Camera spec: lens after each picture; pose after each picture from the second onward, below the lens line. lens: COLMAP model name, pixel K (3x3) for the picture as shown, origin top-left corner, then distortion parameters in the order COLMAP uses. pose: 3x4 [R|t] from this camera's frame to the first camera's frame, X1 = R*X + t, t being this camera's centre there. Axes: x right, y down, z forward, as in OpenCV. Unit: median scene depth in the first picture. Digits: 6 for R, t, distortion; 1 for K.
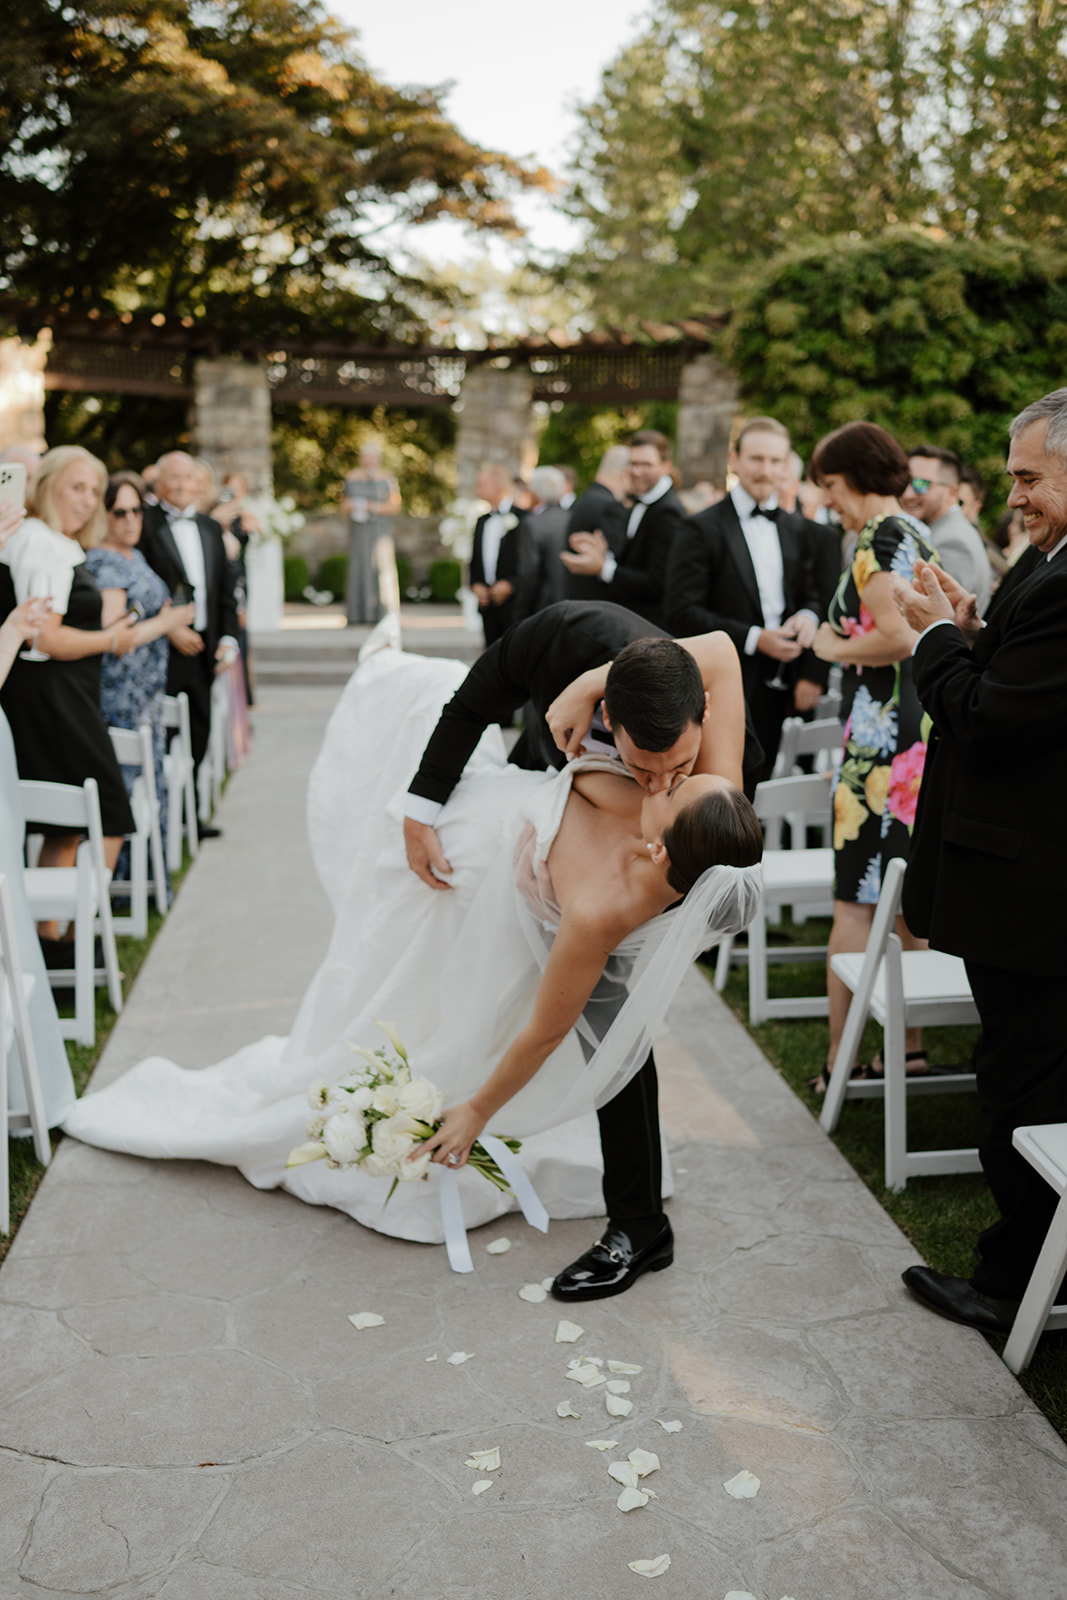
lens RADIAL K [[1573.5, 0, 533.5], [0, 1573.5, 862.0], [0, 0, 1]] dist [-0.013434, 0.004764]
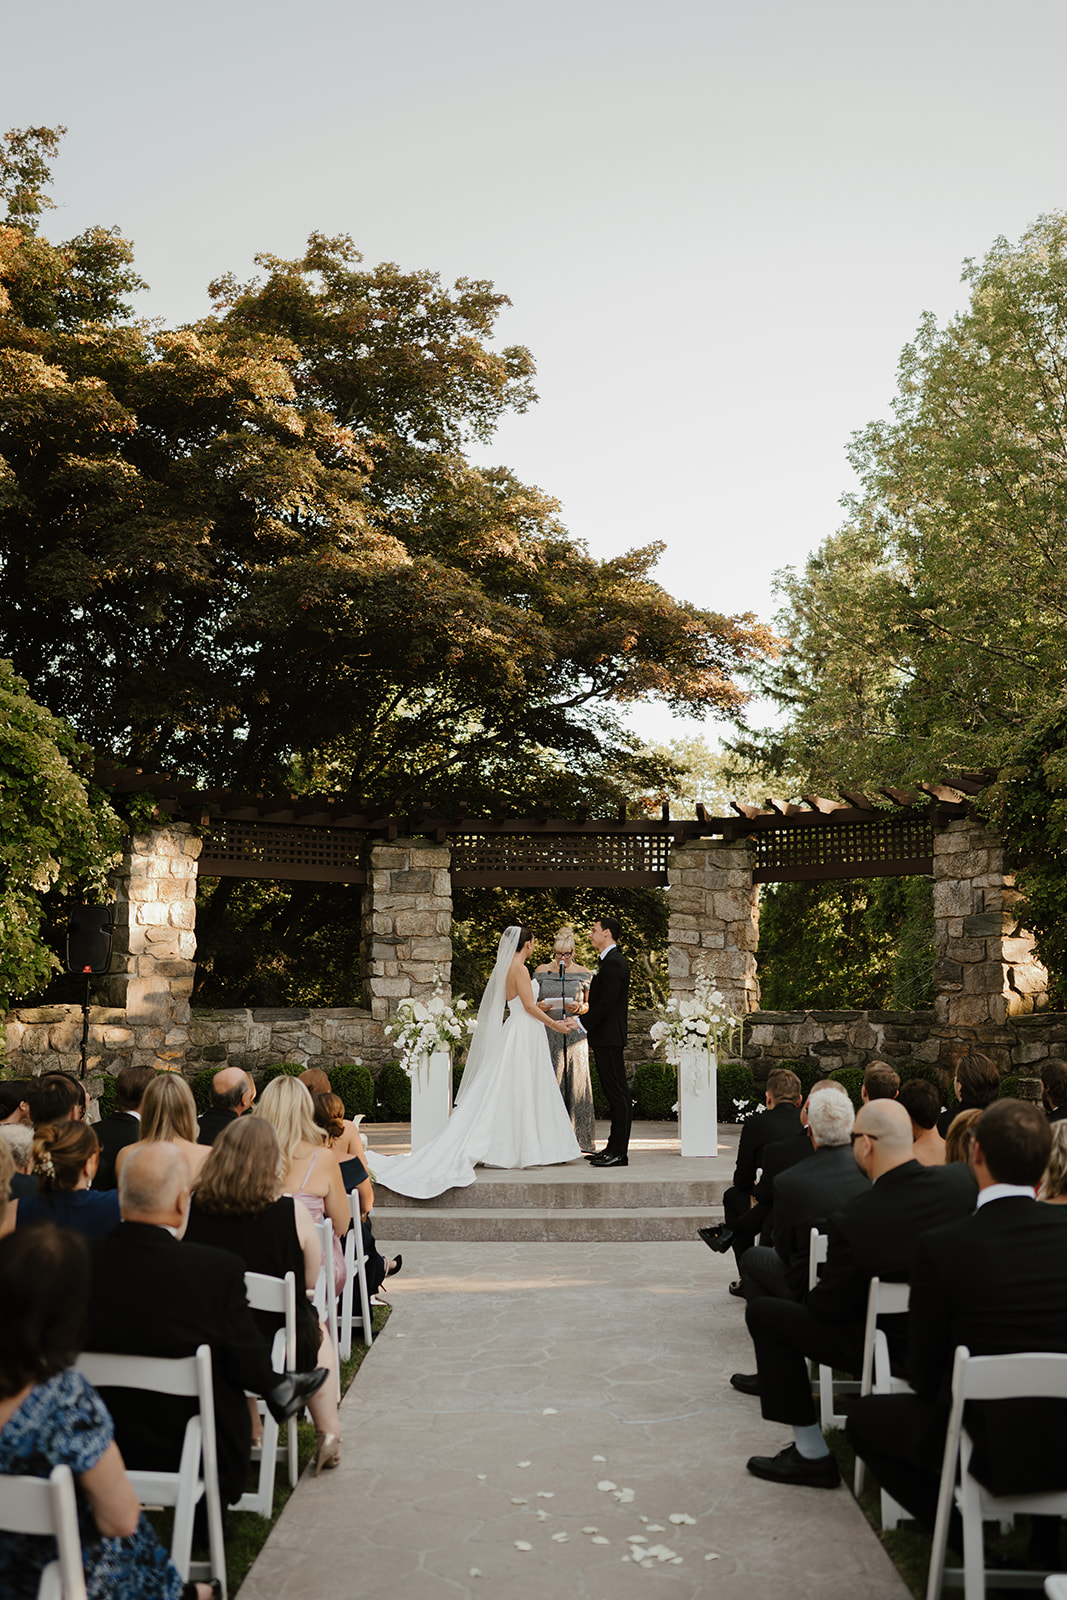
lens RADIAL K [[1573.5, 0, 533.5], [0, 1573.5, 862.0], [0, 0, 1]] dist [-0.013434, 0.004764]
pose [[0.990938, -0.025588, -0.131861, -0.006587], [-0.014951, 0.954575, -0.297594, -0.042867], [0.133486, 0.296869, 0.945542, 0.162786]]
